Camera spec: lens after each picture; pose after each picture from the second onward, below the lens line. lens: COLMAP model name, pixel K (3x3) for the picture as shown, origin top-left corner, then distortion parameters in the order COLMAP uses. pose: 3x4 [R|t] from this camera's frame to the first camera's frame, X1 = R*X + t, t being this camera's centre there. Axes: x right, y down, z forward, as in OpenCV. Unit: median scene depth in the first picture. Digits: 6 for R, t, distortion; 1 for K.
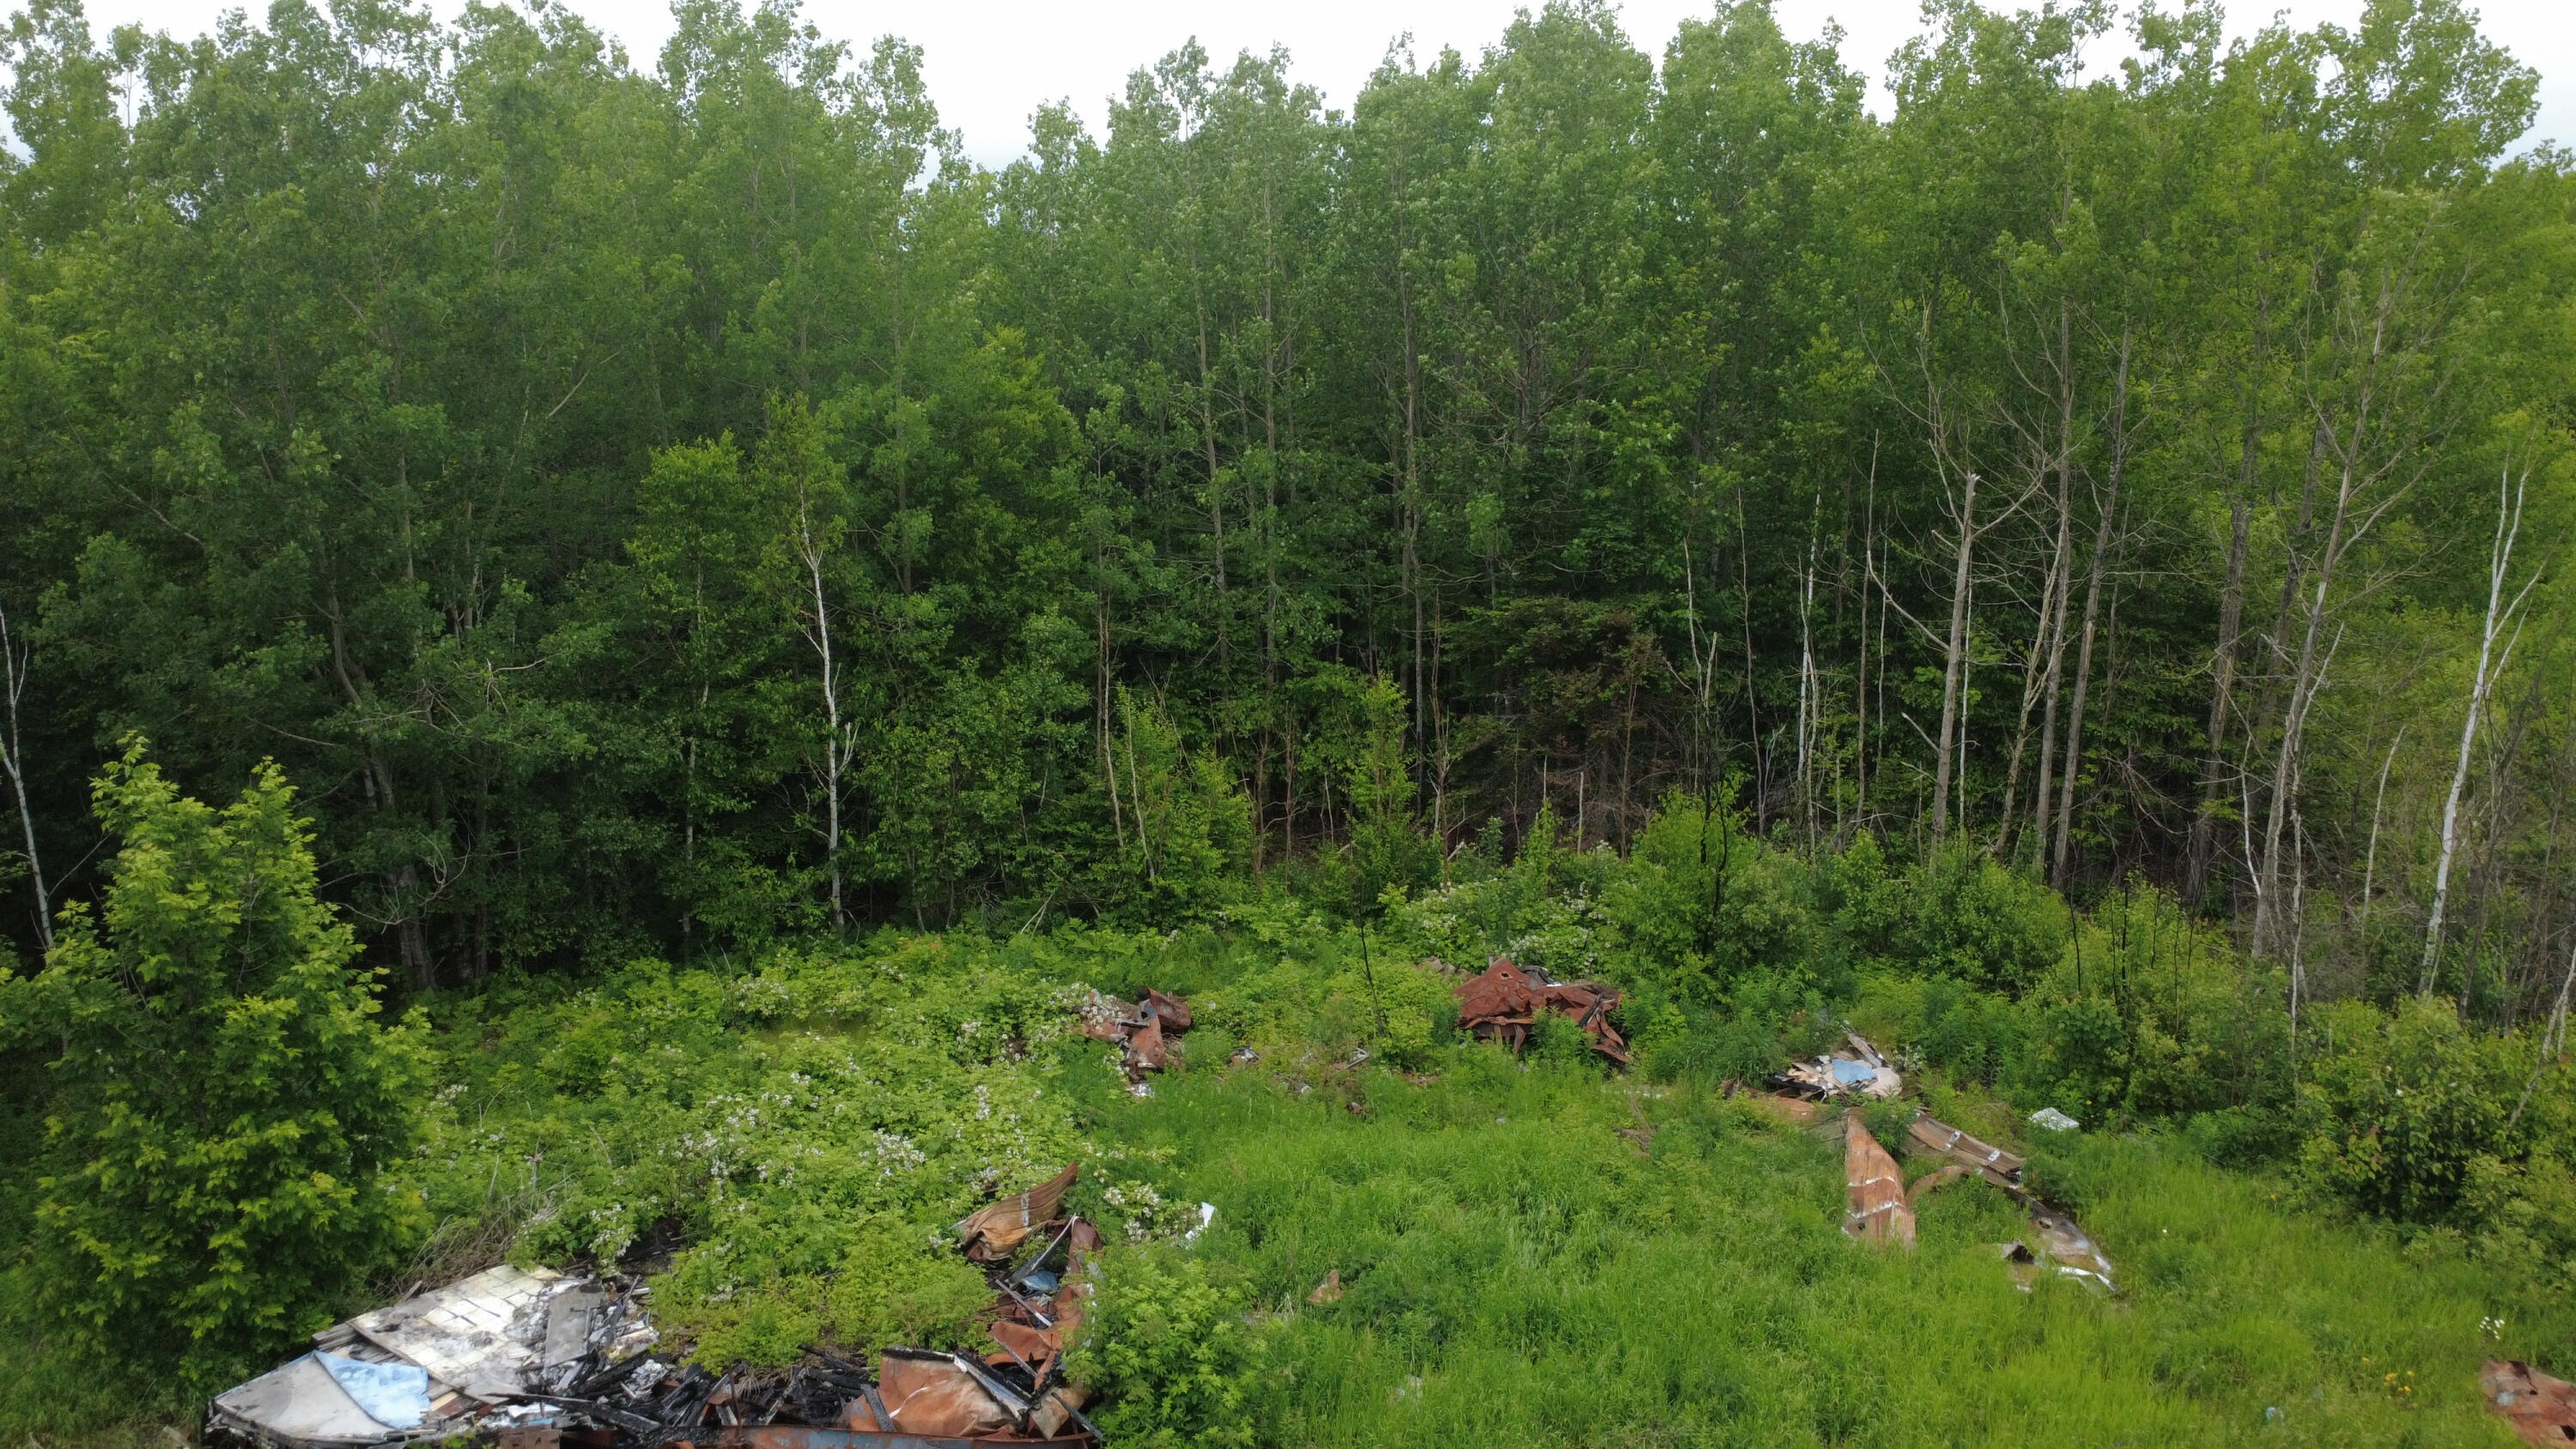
lens RADIAL K [[1847.9, 0, 1287.9], [0, 1847.9, 743.7], [0, 0, 1]] dist [0.001021, -0.000719]
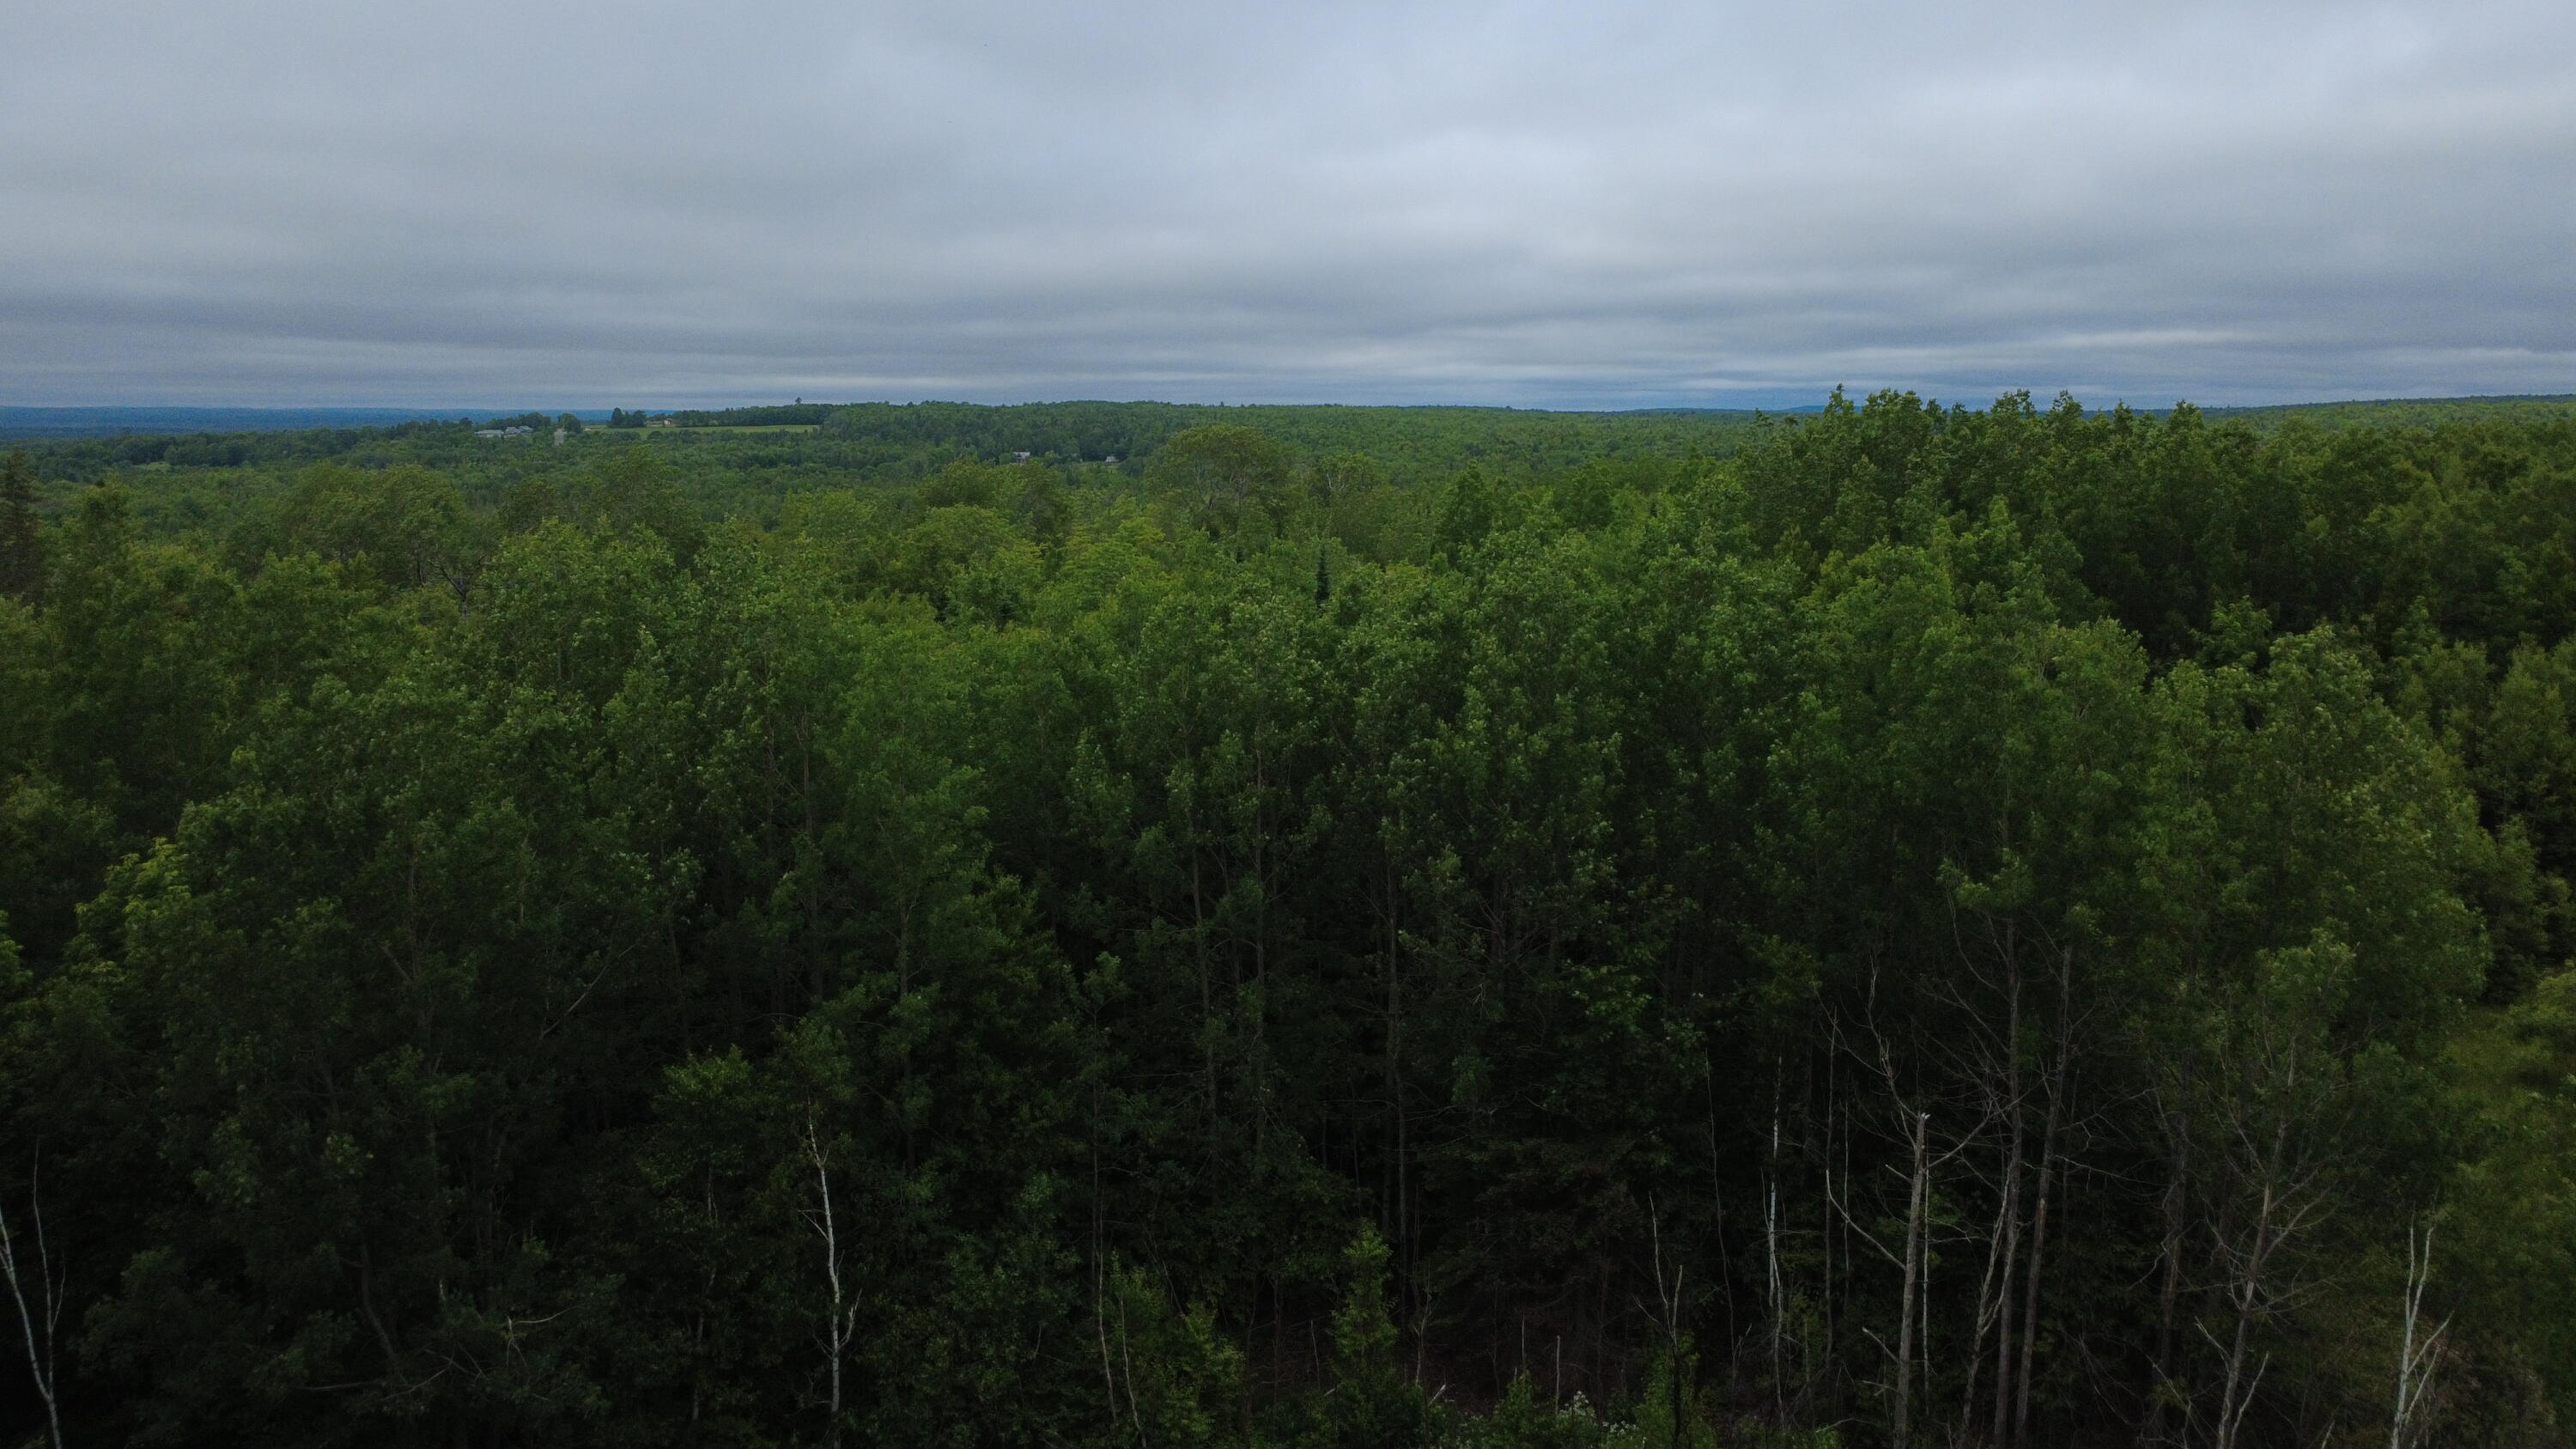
lens RADIAL K [[1847.9, 0, 1287.9], [0, 1847.9, 743.7], [0, 0, 1]] dist [0.001021, -0.000719]
pose [[0.999994, -0.000817, 0.003355, 0.005654], [0.001045, 0.997648, -0.068532, -0.332704], [-0.003291, 0.068535, 0.997643, -0.076683]]
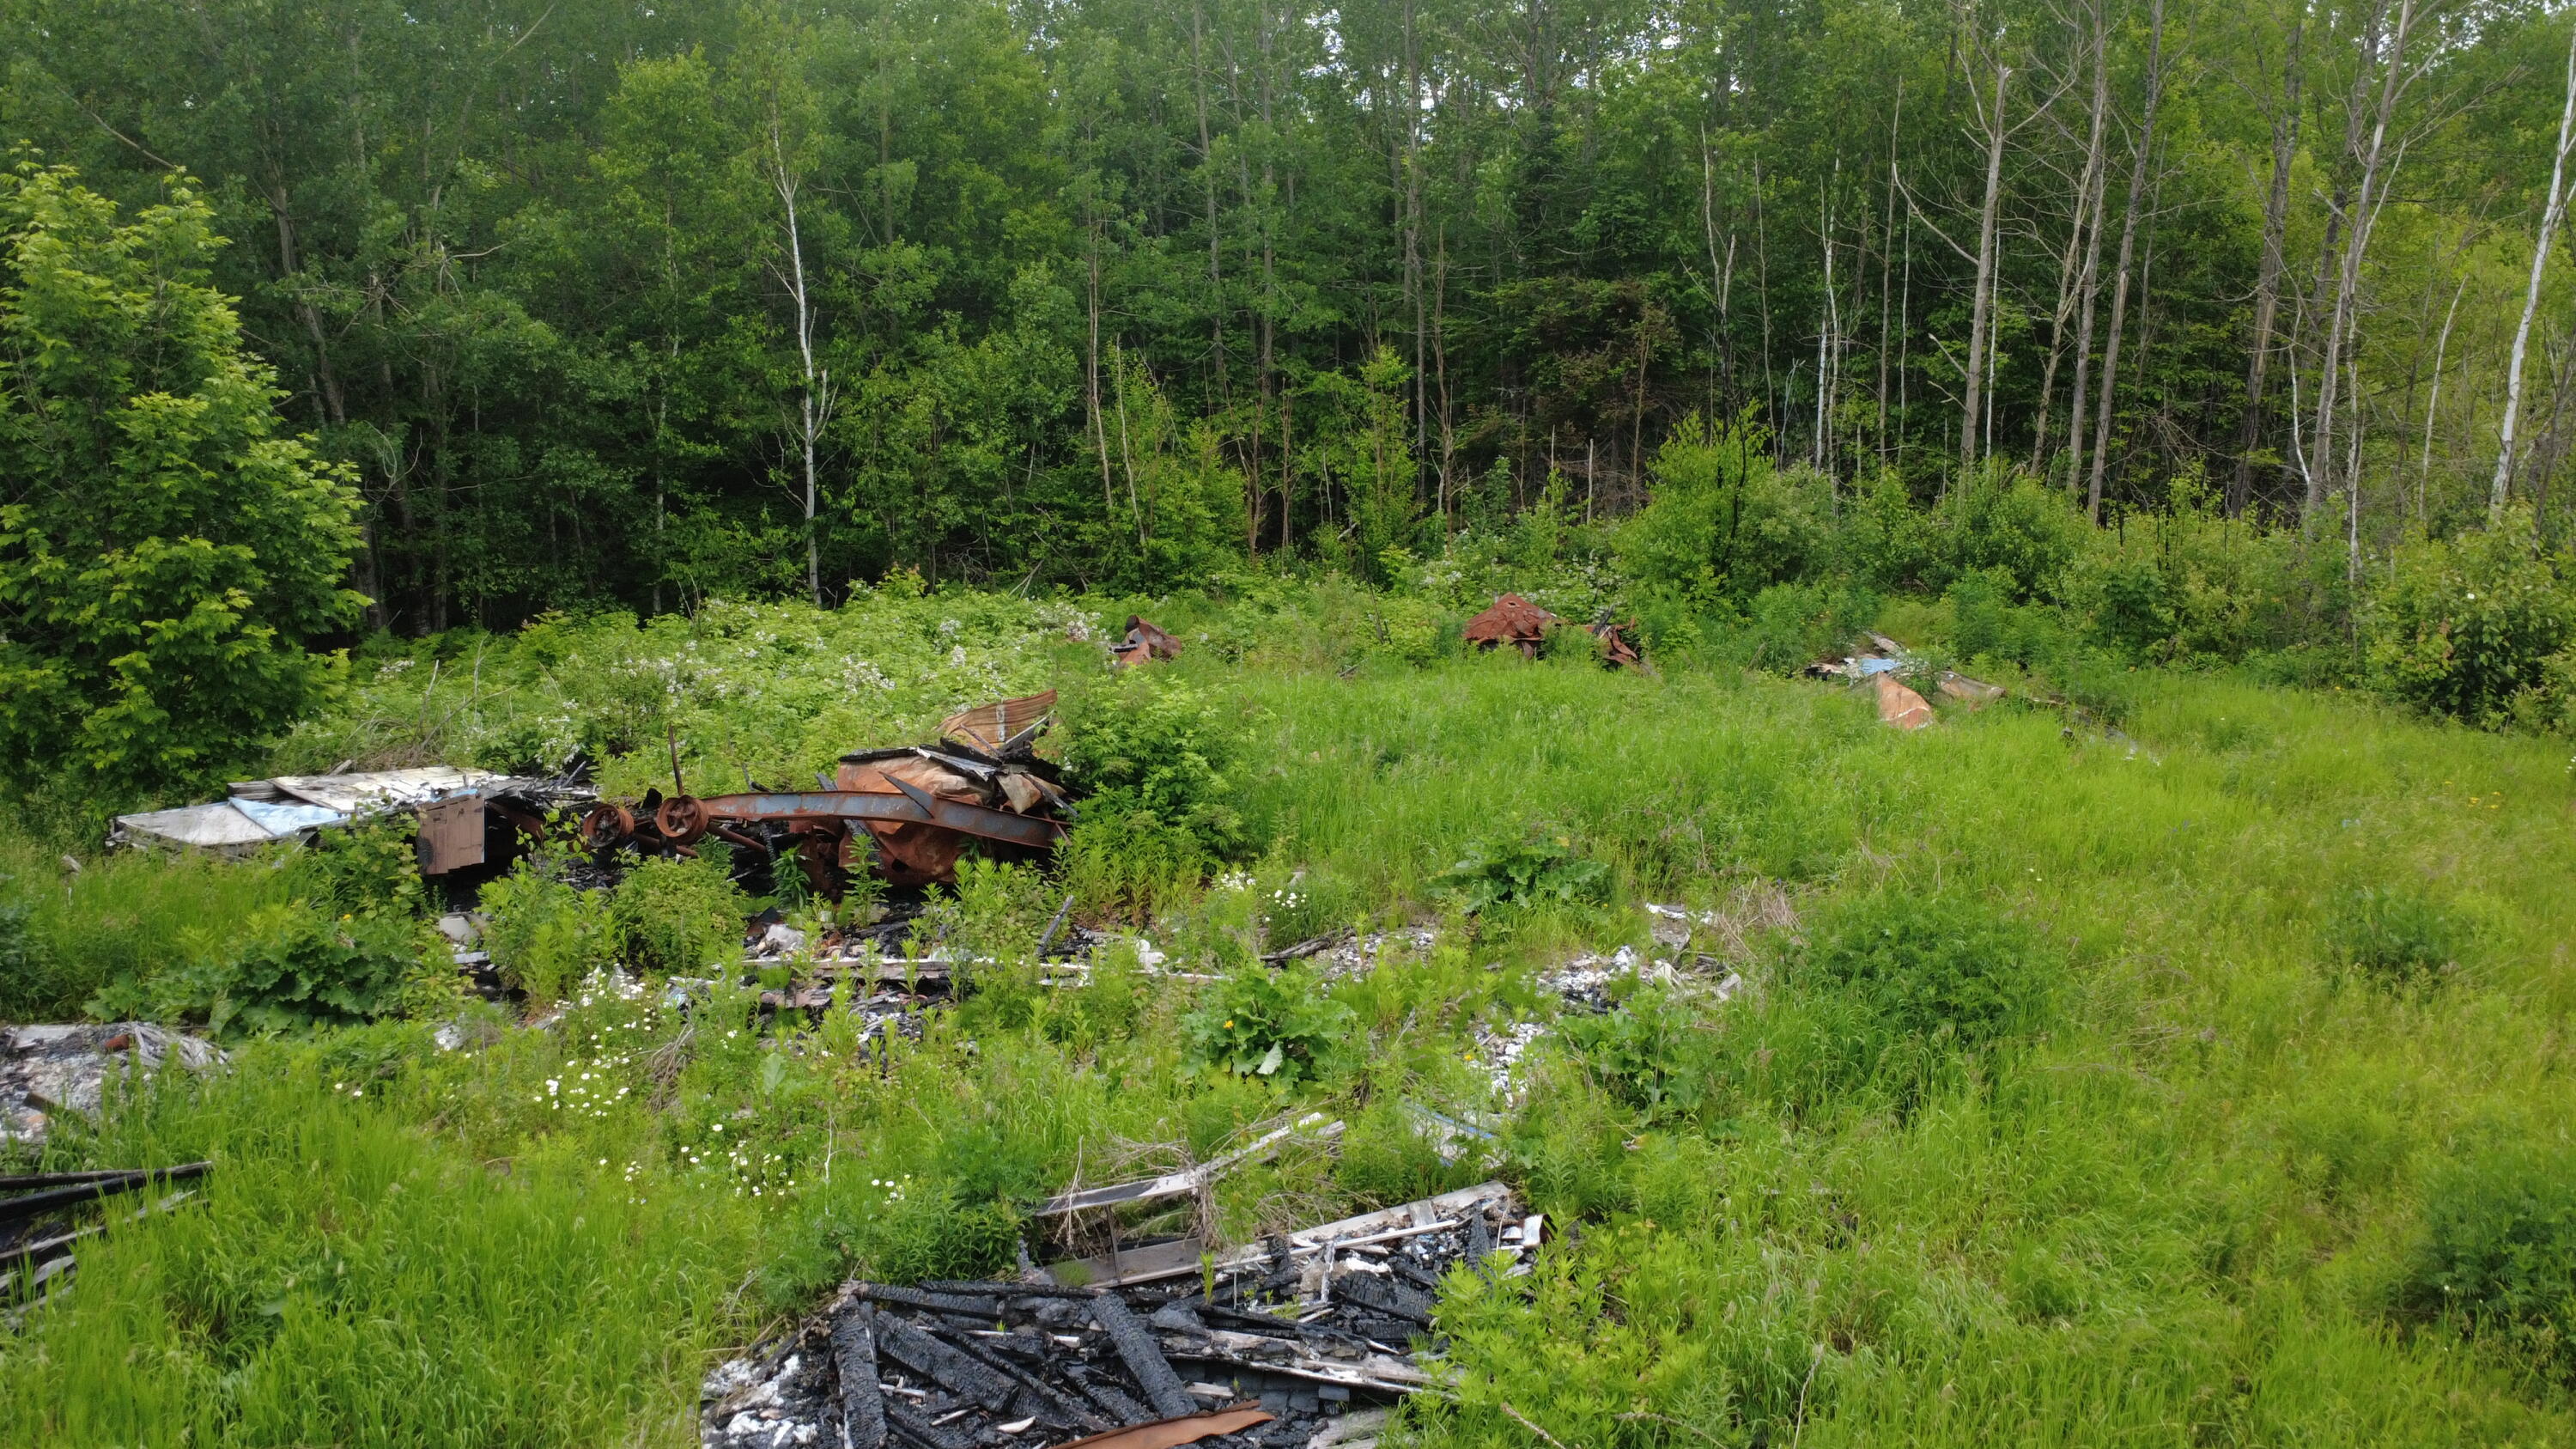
lens RADIAL K [[1847.9, 0, 1287.9], [0, 1847.9, 743.7], [0, 0, 1]] dist [0.001021, -0.000719]
pose [[0.999999, 0.001058, -0.000355, 0.003094], [-0.001058, 0.999999, -0.000797, 0.237003], [0.000355, 0.000797, 1.000000, 0.057939]]
